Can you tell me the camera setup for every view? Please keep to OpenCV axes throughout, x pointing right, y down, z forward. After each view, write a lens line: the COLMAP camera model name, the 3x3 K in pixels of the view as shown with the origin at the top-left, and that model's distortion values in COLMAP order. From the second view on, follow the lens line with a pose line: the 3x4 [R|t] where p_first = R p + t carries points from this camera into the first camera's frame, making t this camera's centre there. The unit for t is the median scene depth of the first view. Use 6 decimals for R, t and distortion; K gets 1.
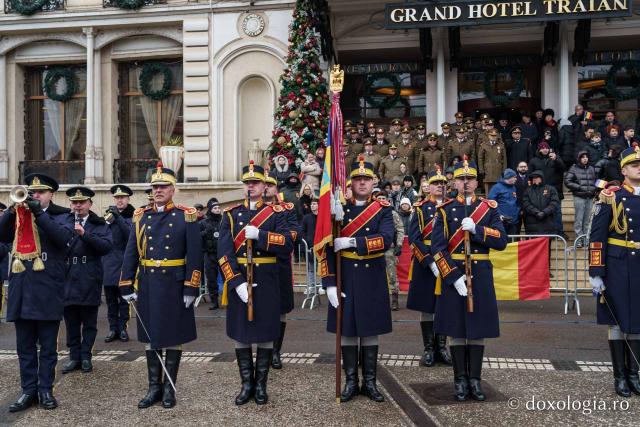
lens RADIAL K [[675.0, 0, 322.1], [0, 675.0, 212.1], [0, 0, 1]] dist [0.035698, 0.000000]
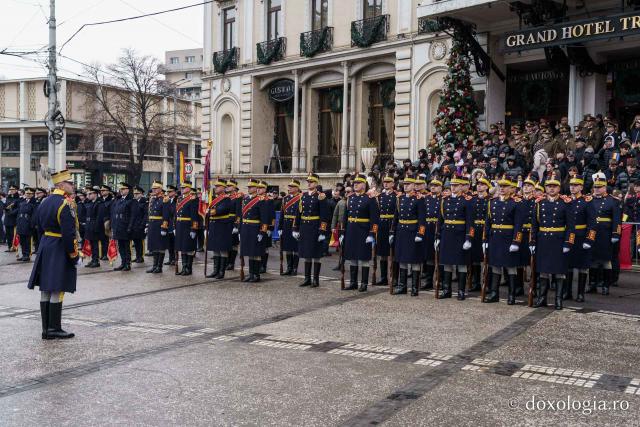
lens RADIAL K [[675.0, 0, 326.6], [0, 675.0, 210.3], [0, 0, 1]] dist [0.035698, 0.000000]
pose [[0.824371, 0.034981, -0.564969, 0.456440], [-0.018013, 0.999204, 0.035583, -0.013327], [0.565764, -0.019157, 0.824345, -0.193944]]
